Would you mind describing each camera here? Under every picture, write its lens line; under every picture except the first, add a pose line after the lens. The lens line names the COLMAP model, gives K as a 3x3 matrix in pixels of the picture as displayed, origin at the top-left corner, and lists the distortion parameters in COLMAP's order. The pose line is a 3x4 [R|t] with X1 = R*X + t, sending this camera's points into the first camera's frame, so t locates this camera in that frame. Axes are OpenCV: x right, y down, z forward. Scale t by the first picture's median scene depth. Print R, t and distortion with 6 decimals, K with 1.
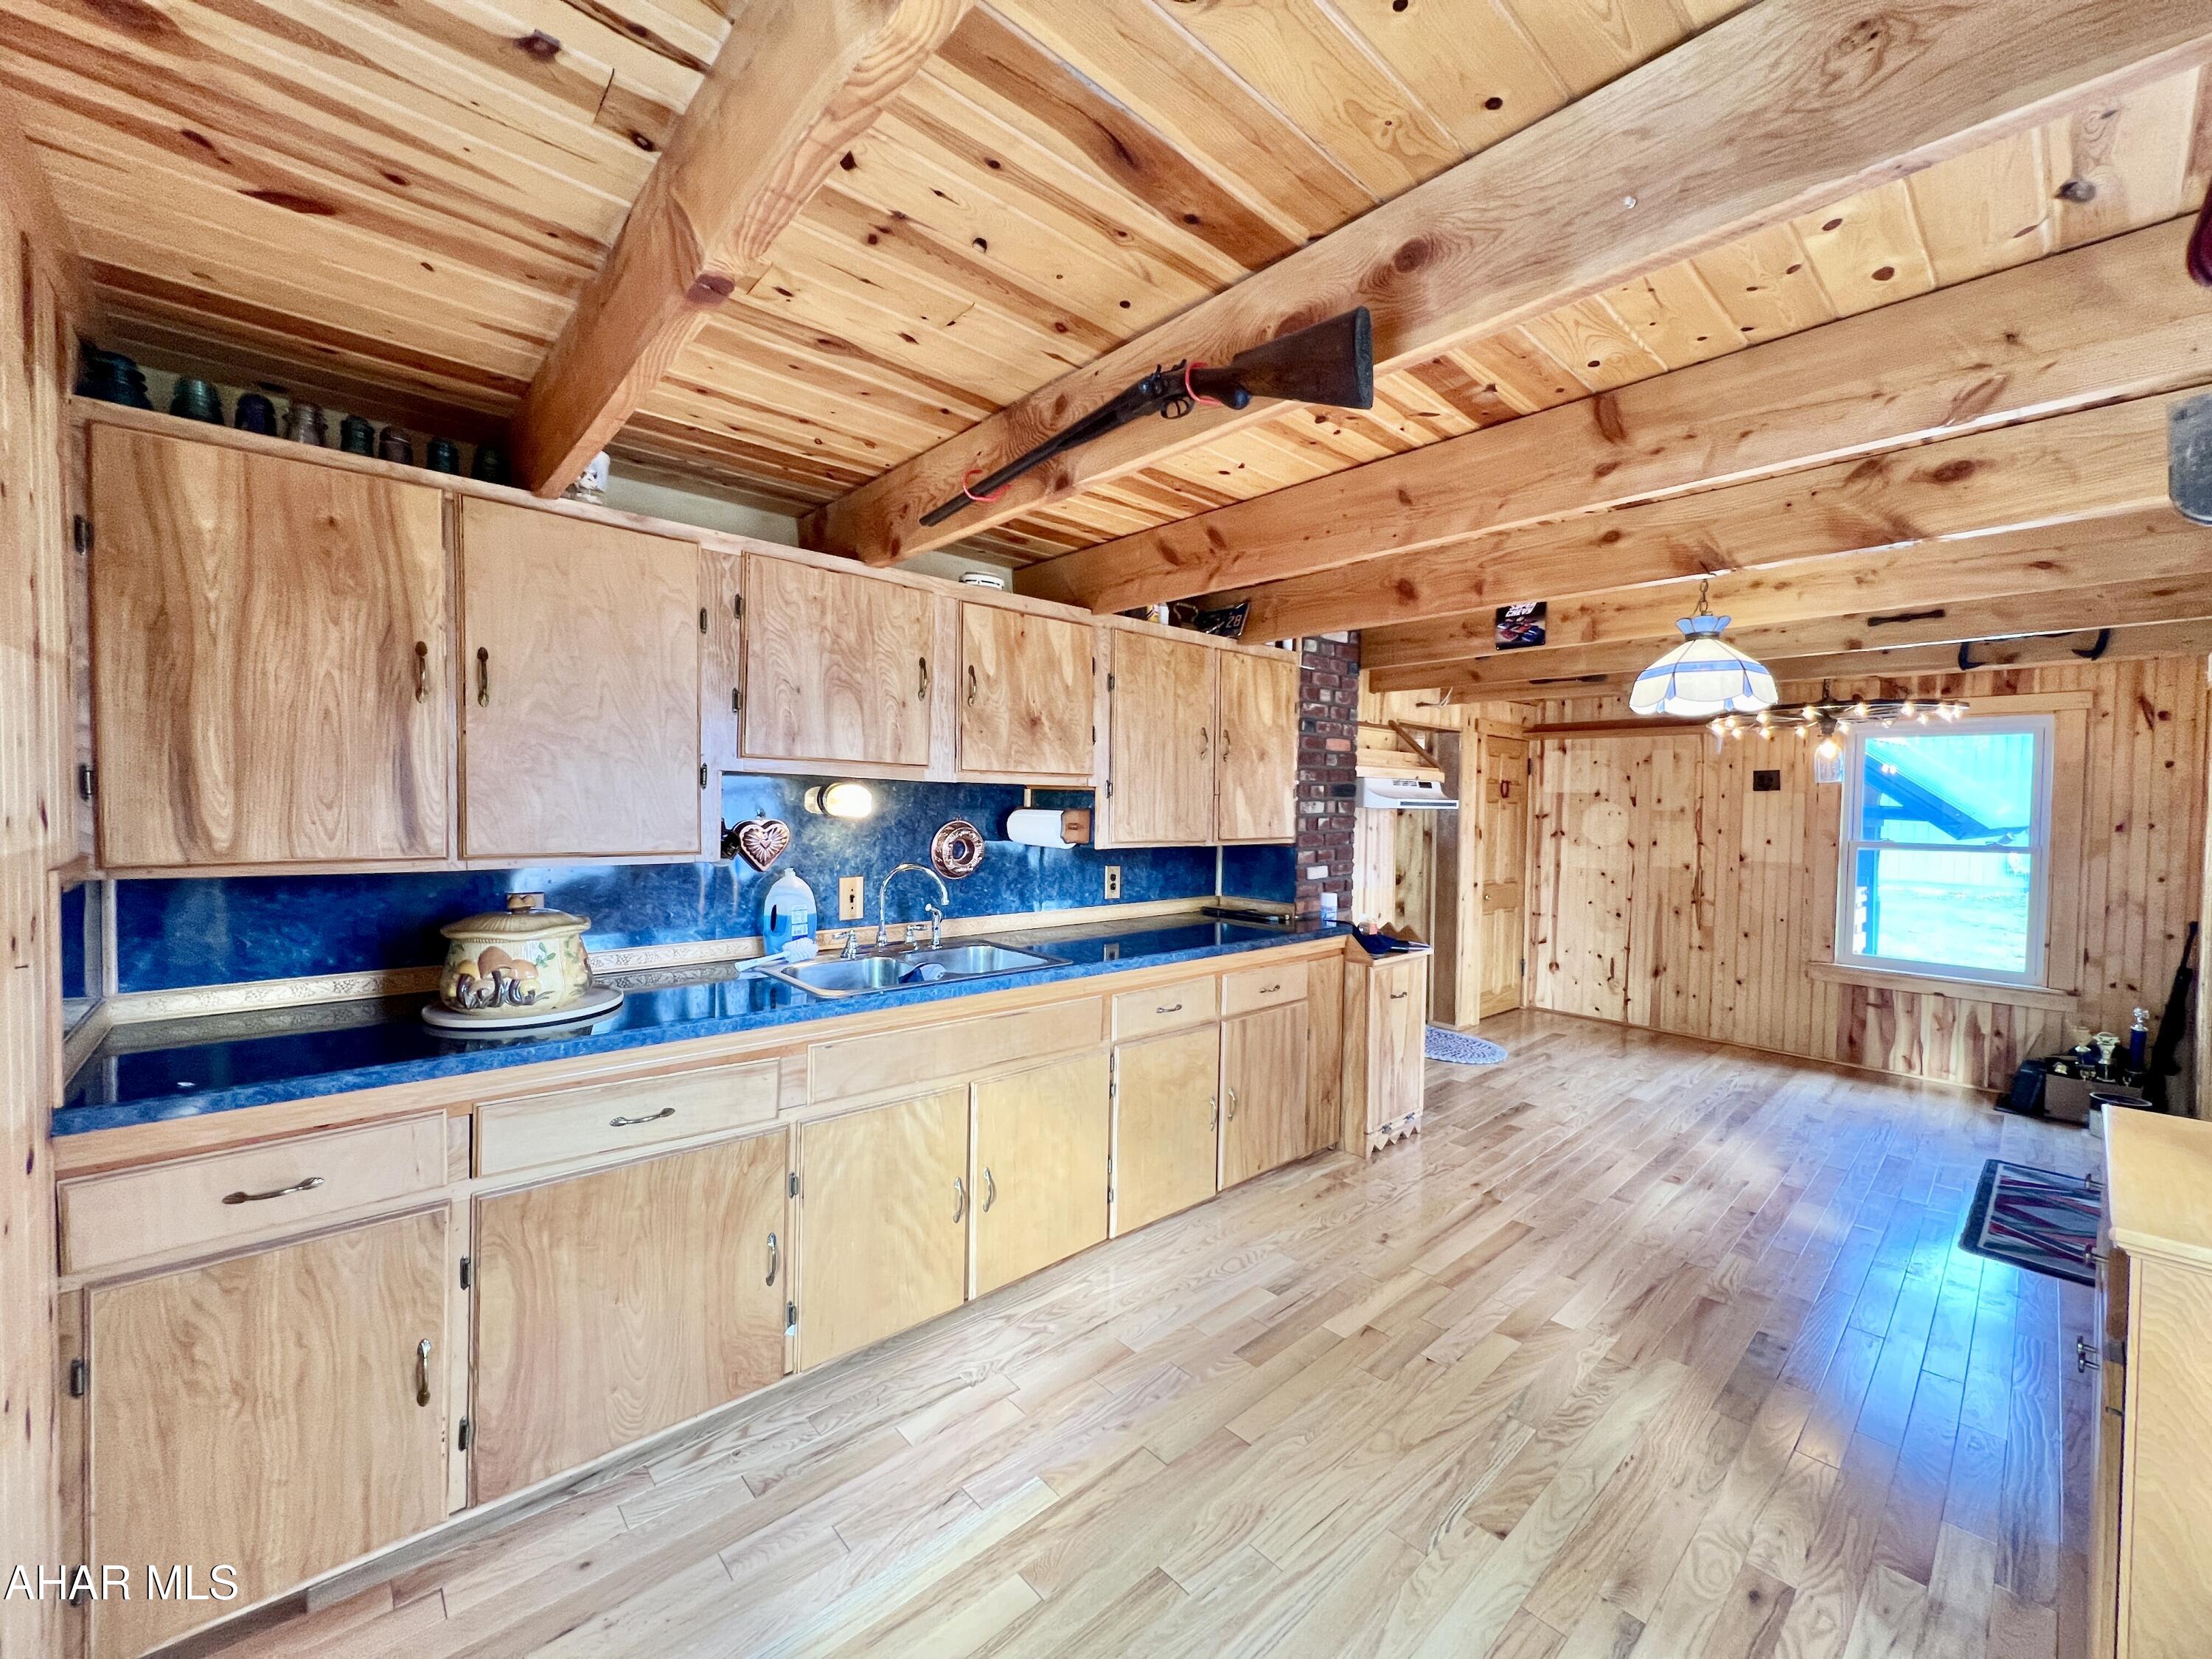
lens RADIAL K [[880.9, 0, 1104.2], [0, 880.9, 825.4], [0, 0, 1]] dist [-0.000345, -0.000024]
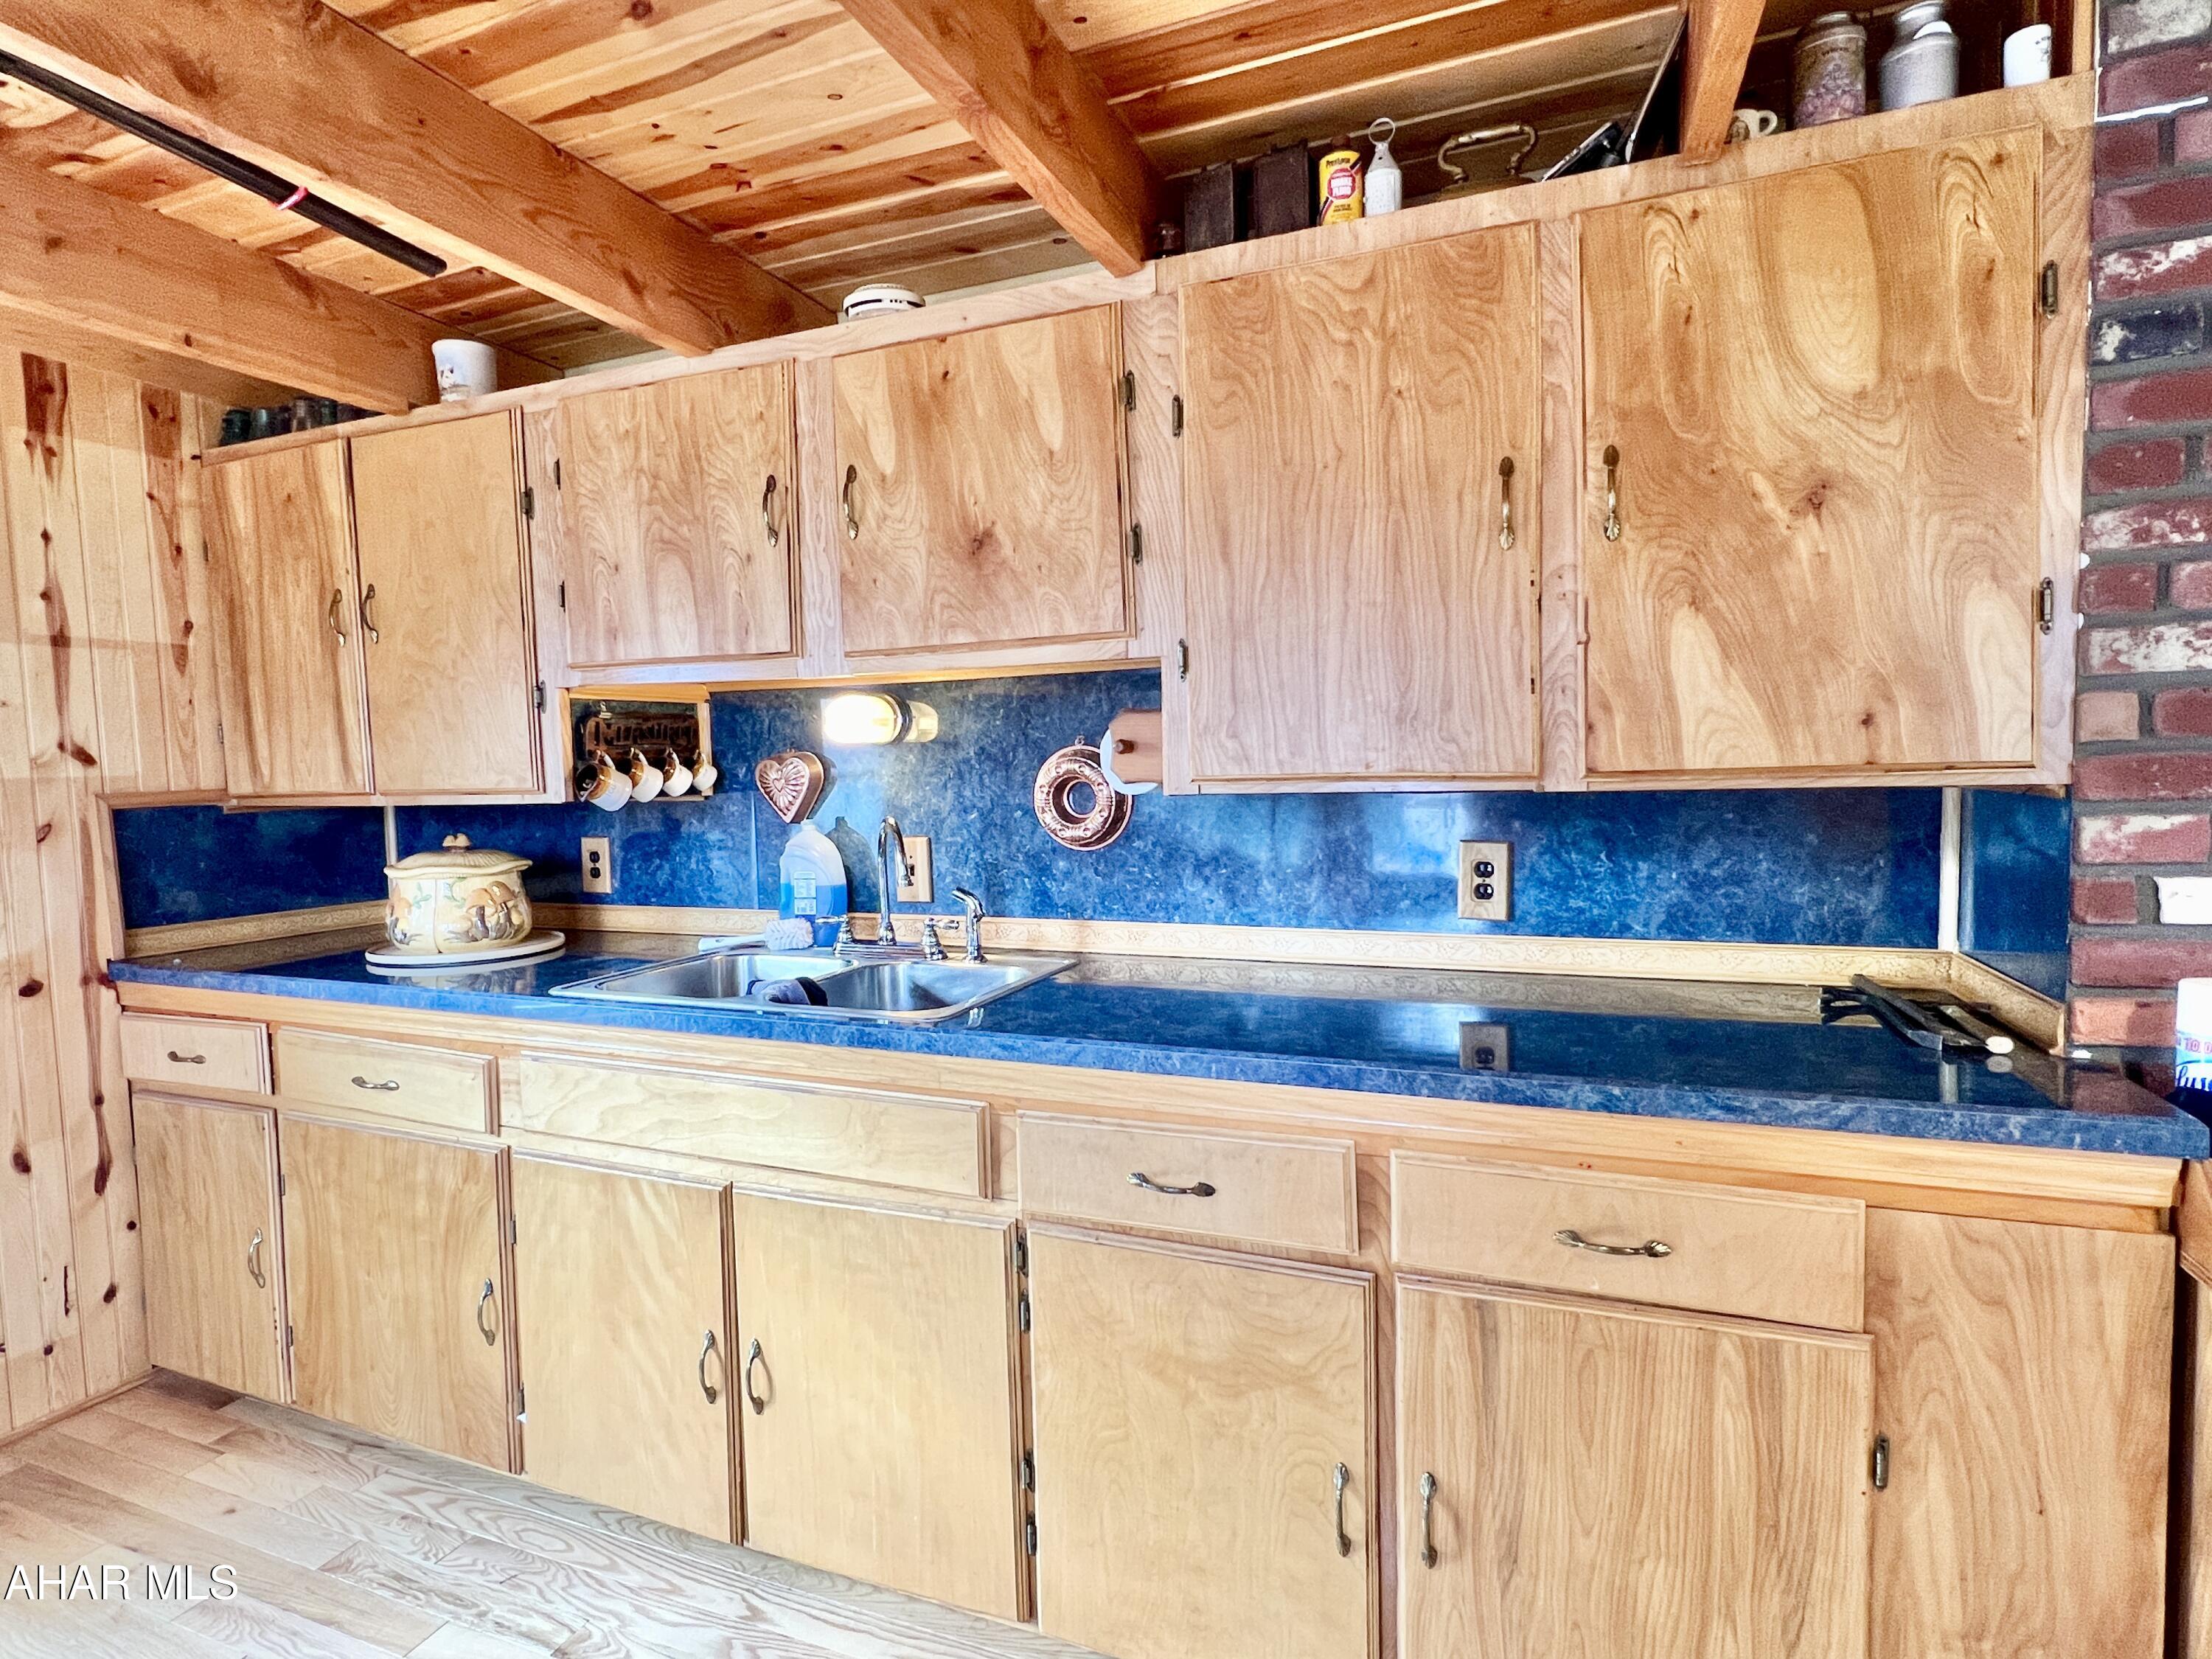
lens RADIAL K [[1177.1, 0, 1074.5], [0, 1177.1, 827.5], [0, 0, 1]] dist [0.002752, -0.001391]
pose [[0.420946, 0.022779, -0.906800, 0.498266], [0.006544, 0.999582, 0.028148, 0.025163], [0.907062, -0.017783, 0.420621, 0.669154]]
